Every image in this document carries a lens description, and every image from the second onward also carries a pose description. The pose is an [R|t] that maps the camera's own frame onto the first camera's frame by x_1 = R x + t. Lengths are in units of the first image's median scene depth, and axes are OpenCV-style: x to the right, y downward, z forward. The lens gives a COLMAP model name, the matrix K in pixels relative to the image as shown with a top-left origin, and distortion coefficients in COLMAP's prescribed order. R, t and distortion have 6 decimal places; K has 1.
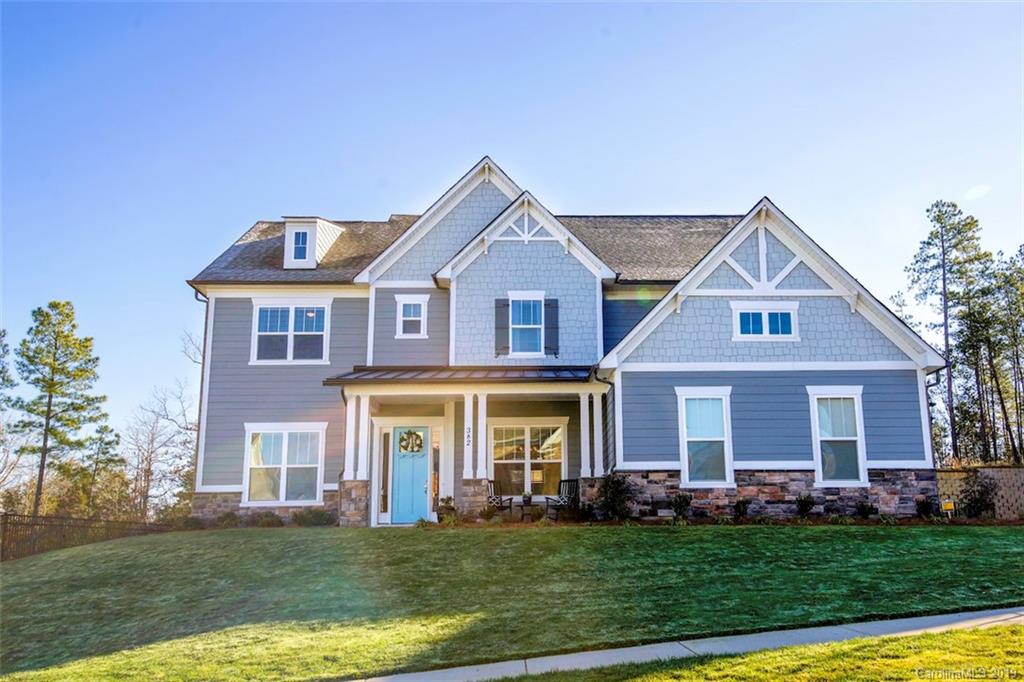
lens RADIAL K [[887.5, 0, 514.5], [0, 887.5, 342.1], [0, 0, 1]] dist [0.000408, 0.000163]
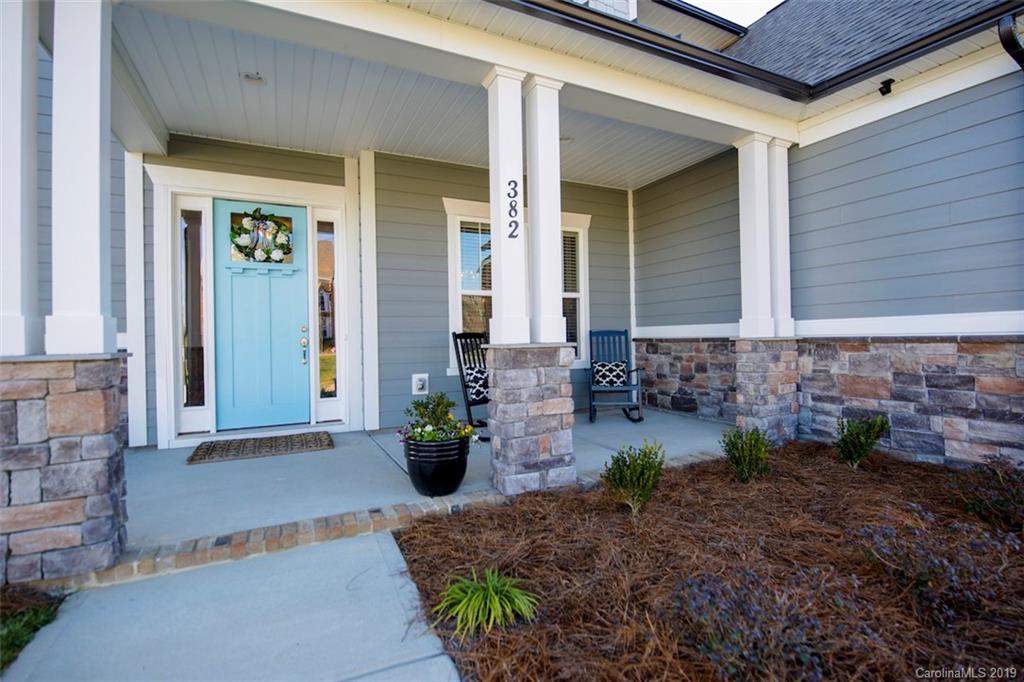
lens RADIAL K [[488.5, 0, 508.4], [0, 488.5, 343.3], [0, 0, 1]] dist [-0.000845, -0.000108]
pose [[0.904711, -0.008812, 0.425935, -0.110868], [-0.089152, 0.973734, 0.209508, 0.102799], [-0.416594, -0.227517, 0.880162, 0.741211]]
